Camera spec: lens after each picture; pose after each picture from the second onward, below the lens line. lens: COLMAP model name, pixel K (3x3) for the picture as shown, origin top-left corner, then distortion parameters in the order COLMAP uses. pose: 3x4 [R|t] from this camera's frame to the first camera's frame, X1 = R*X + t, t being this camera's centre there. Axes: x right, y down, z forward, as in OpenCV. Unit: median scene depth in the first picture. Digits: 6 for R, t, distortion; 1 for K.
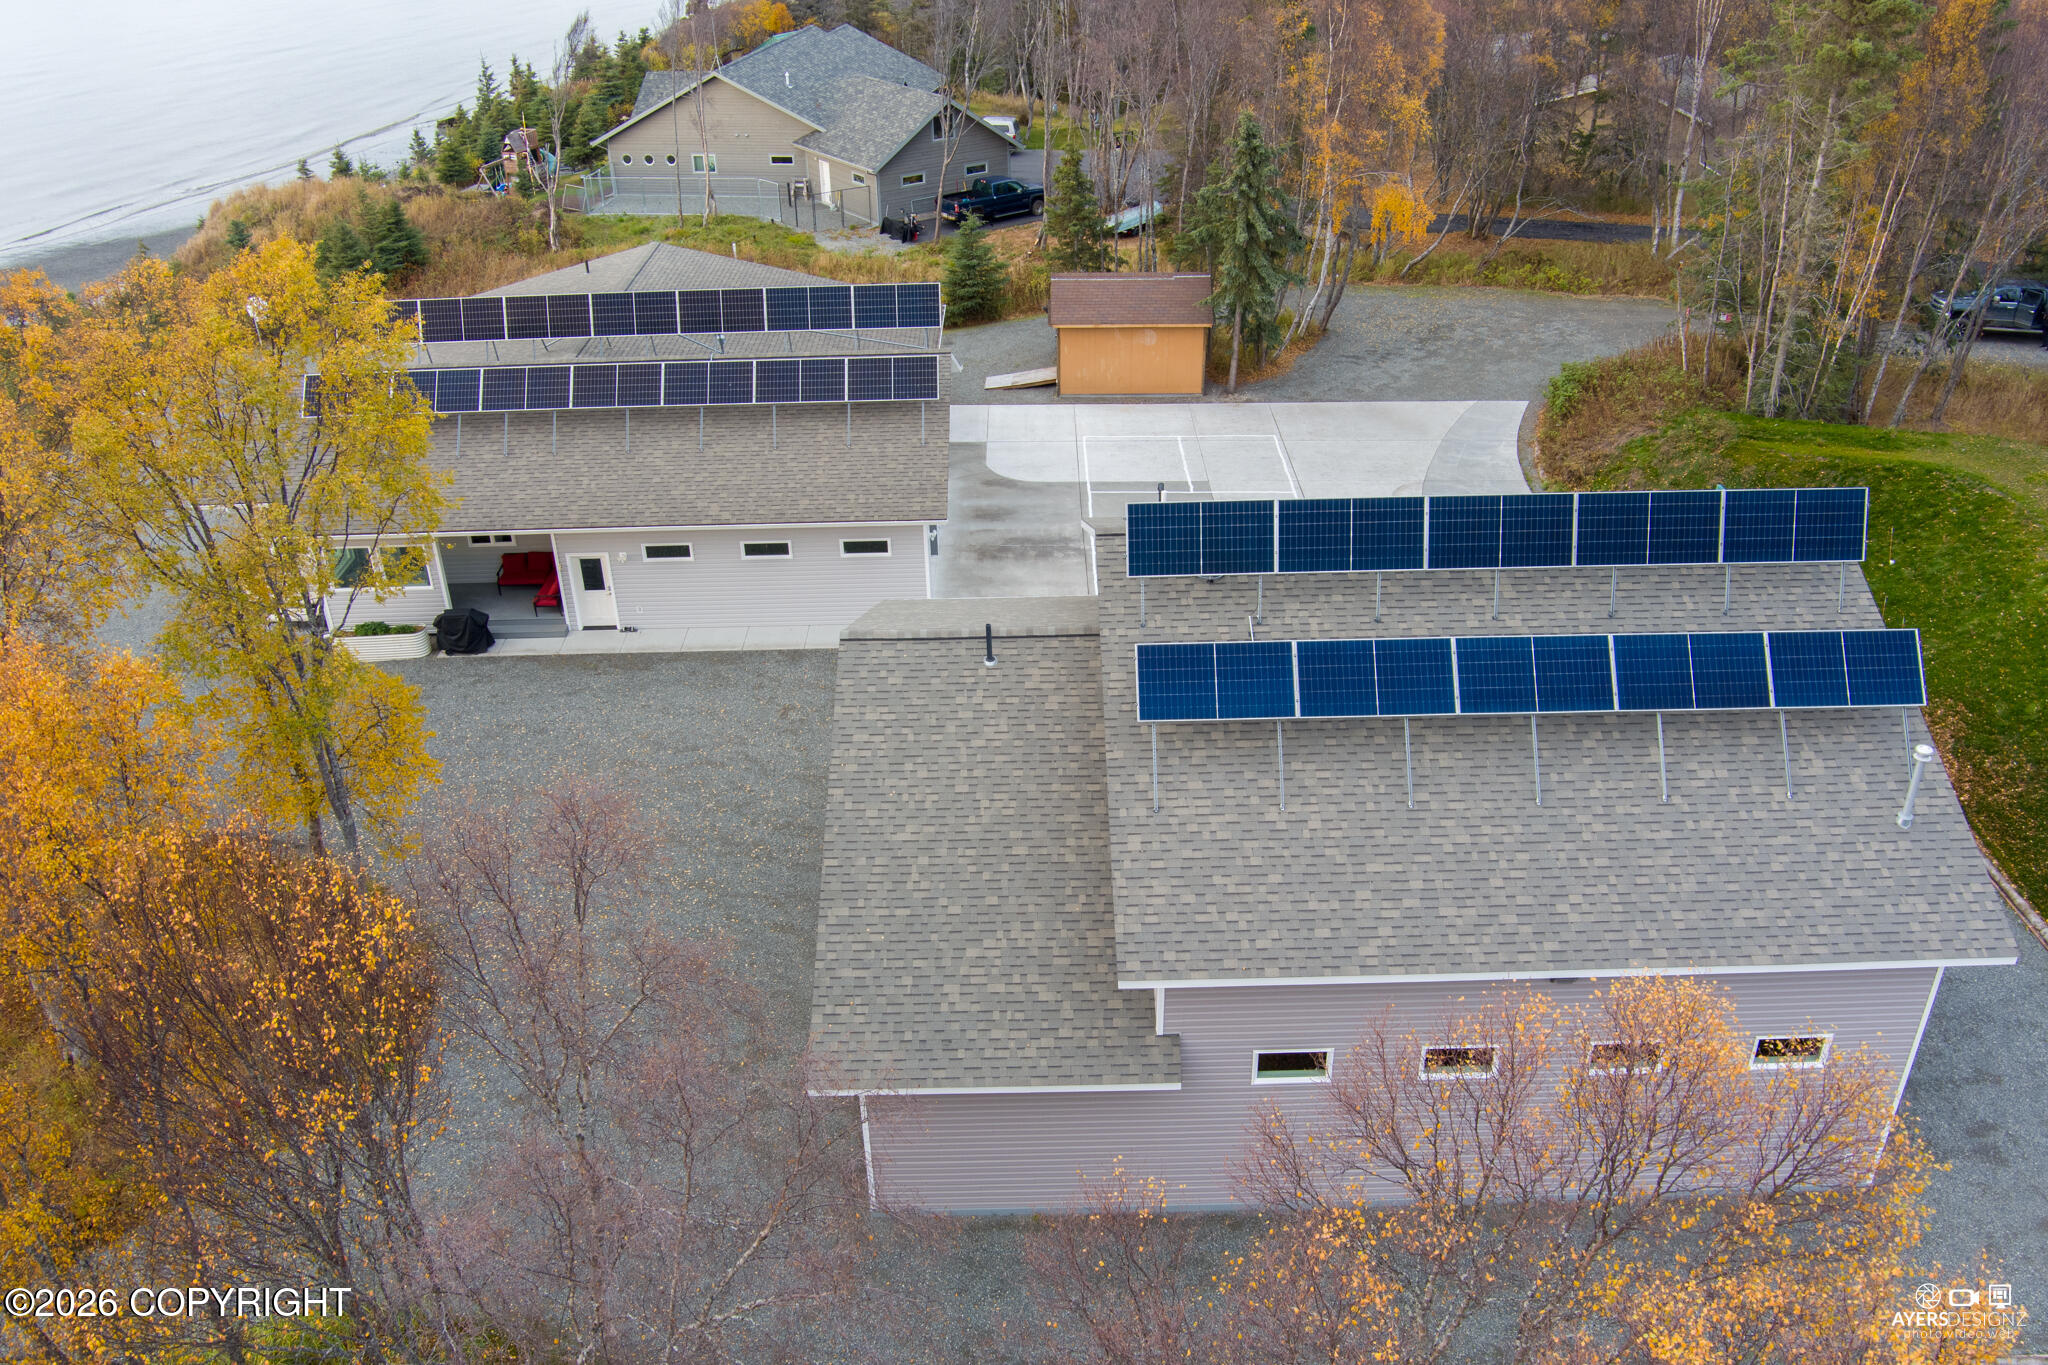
lens RADIAL K [[1657.9, 0, 1038.4], [0, 1657.9, 685.1], [0, 0, 1]] dist [-0.085156, 0.034525]
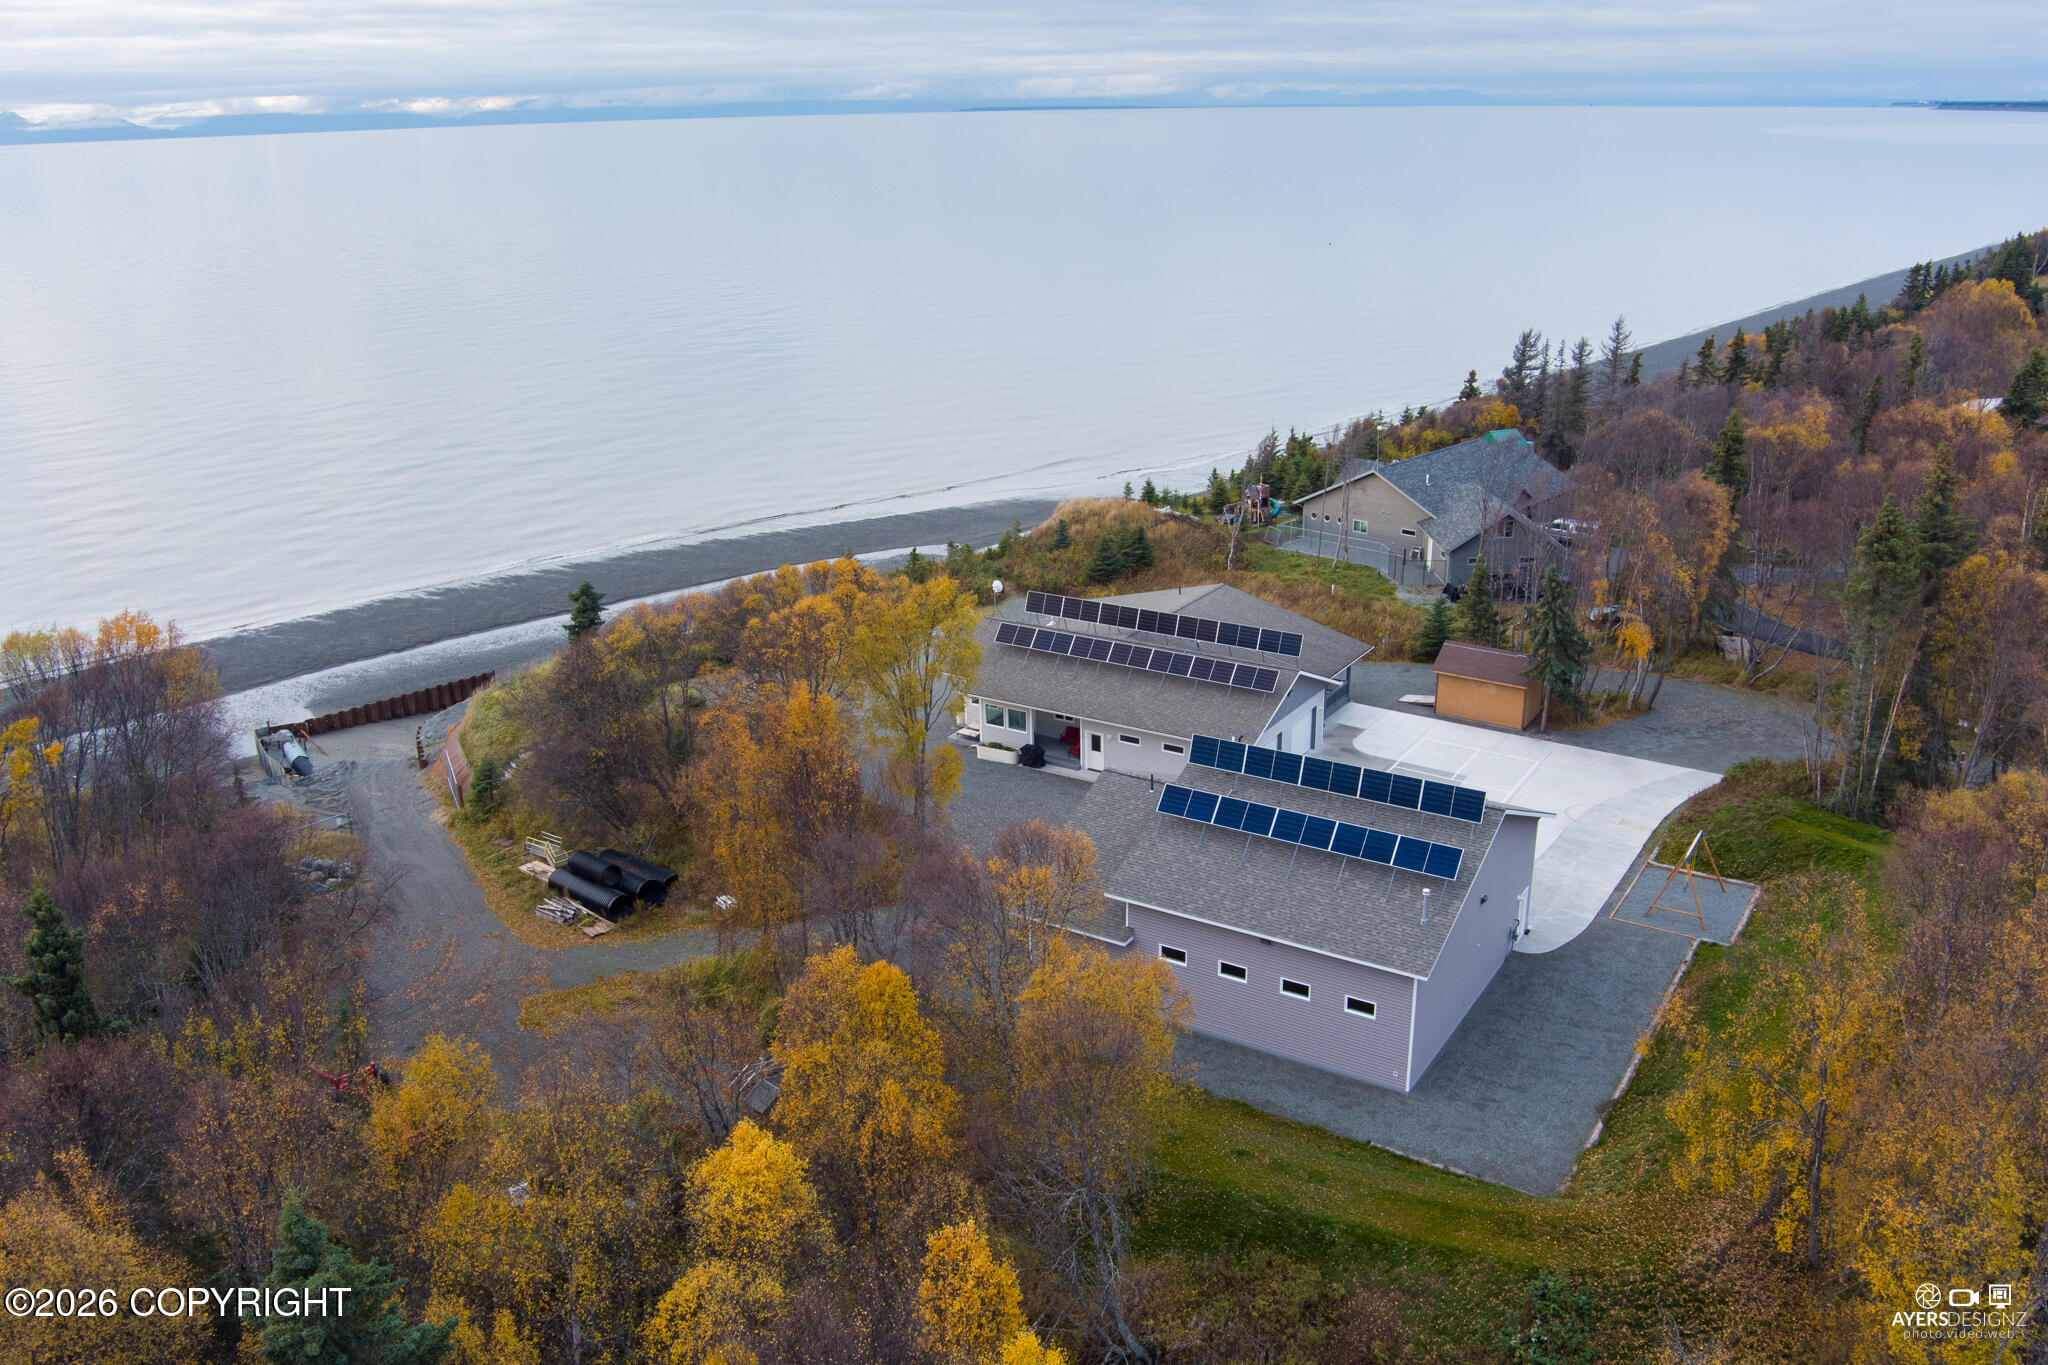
lens RADIAL K [[1657.9, 0, 1034.5], [0, 1657.9, 689.4], [0, 0, 1]] dist [-0.085156, 0.034525]
pose [[0.839753, 0.187496, -0.509569, 0.557898], [-0.267475, 0.959564, -0.087717, 0.055014], [0.472517, 0.209958, 0.855947, -0.639984]]
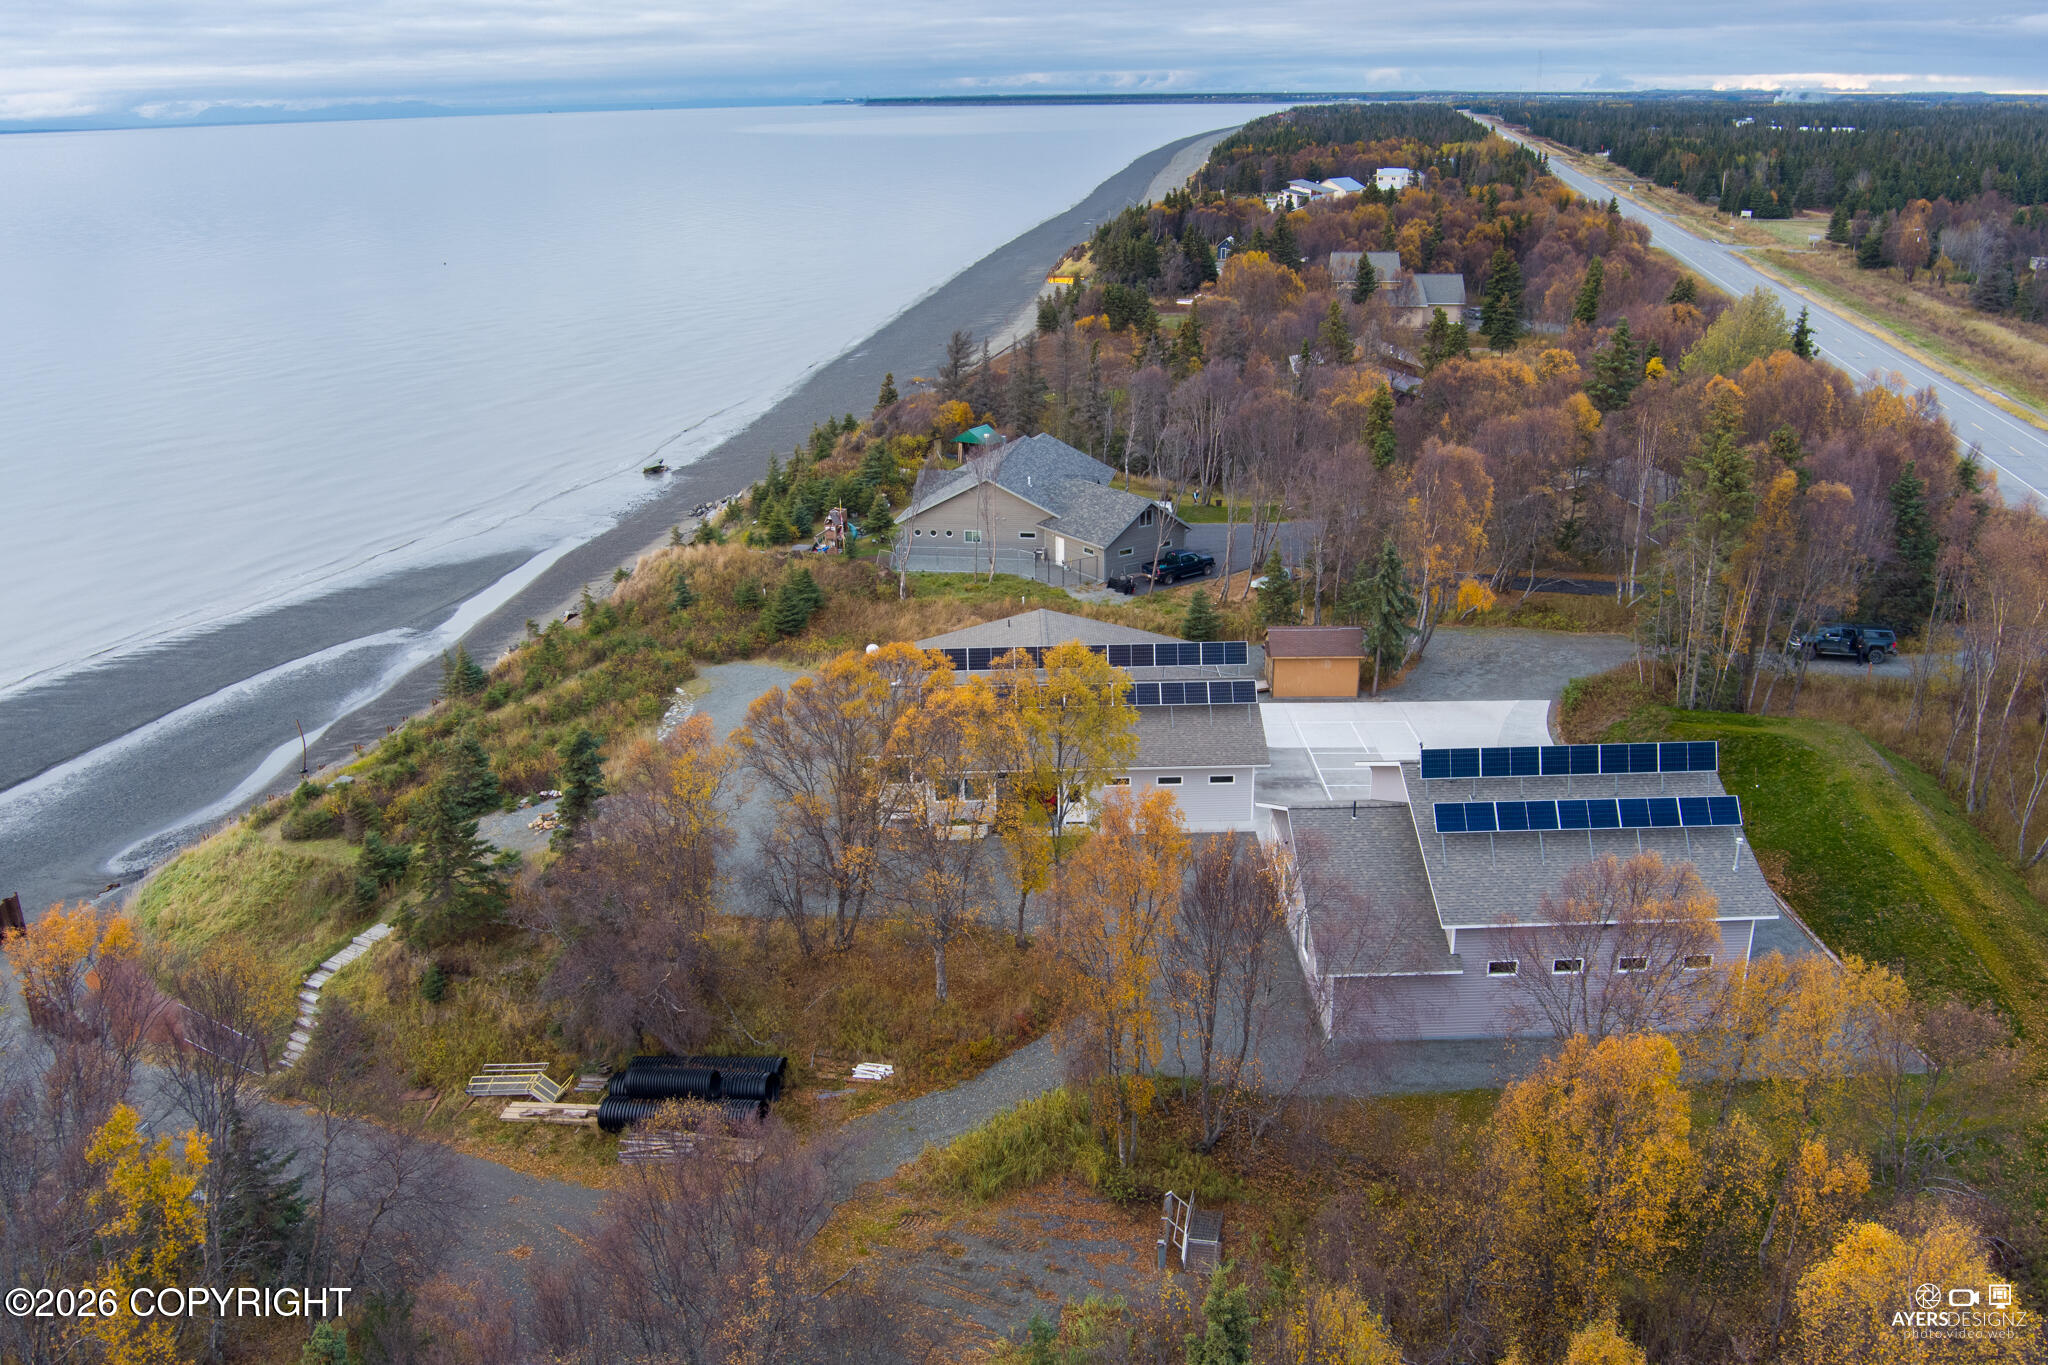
lens RADIAL K [[1657.9, 0, 1022.9], [0, 1657.9, 690.1], [0, 0, 1]] dist [-0.085156, 0.034525]
pose [[0.999966, 0.000322, 0.008235, -0.281046], [0.001057, 0.985957, -0.166994, 0.107379], [-0.008173, 0.166997, 0.985924, -0.723903]]
